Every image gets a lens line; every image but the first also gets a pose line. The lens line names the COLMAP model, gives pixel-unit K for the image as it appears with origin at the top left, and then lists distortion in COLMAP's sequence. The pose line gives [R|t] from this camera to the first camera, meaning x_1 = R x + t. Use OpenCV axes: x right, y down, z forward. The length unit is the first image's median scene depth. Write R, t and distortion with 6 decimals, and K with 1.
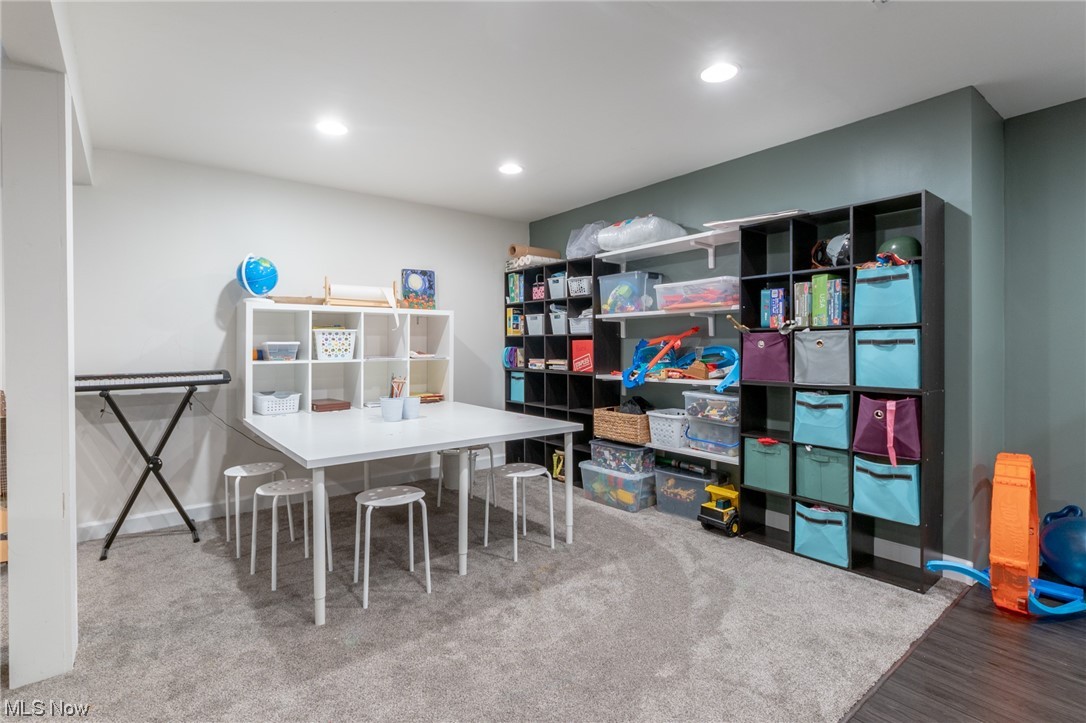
lens RADIAL K [[504.7, 0, 543.0], [0, 504.7, 353.4], [0, 0, 1]] dist [-0.002523, 0.000004]
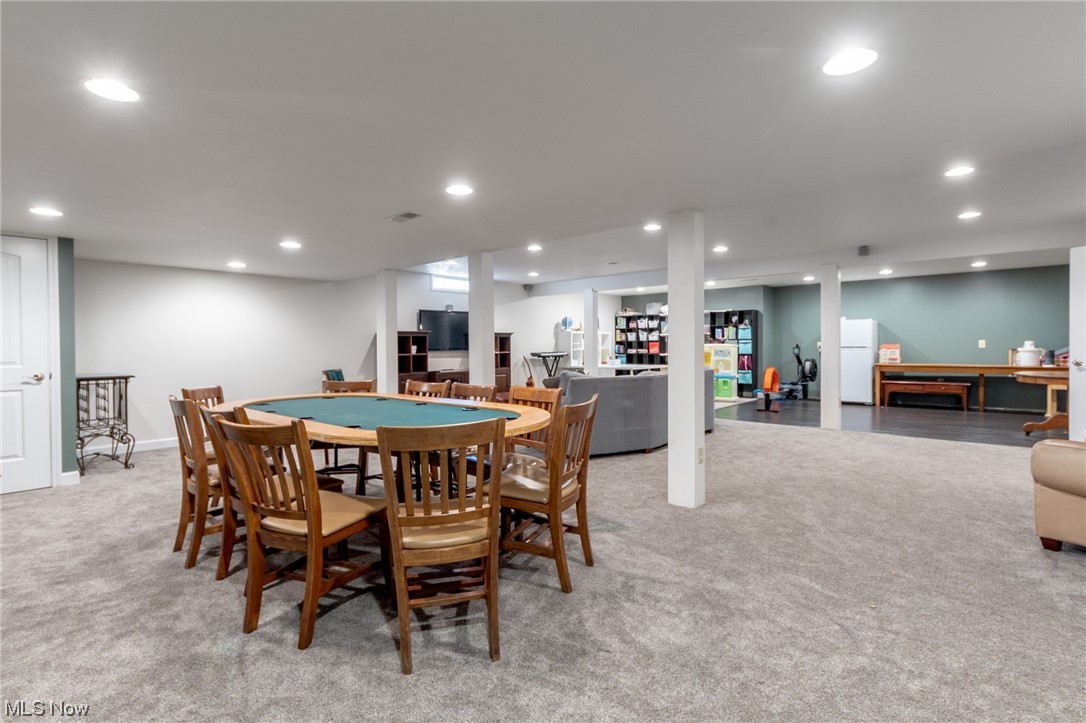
lens RADIAL K [[504.7, 0, 541.8], [0, 504.7, 355.8], [0, 0, 1]] dist [-0.002523, 0.000004]
pose [[0.982643, -0.005277, 0.185431, -1.178841], [0.004954, 0.999985, 0.002207, 0.044986], [-0.185440, -0.001250, 0.982655, -1.880589]]
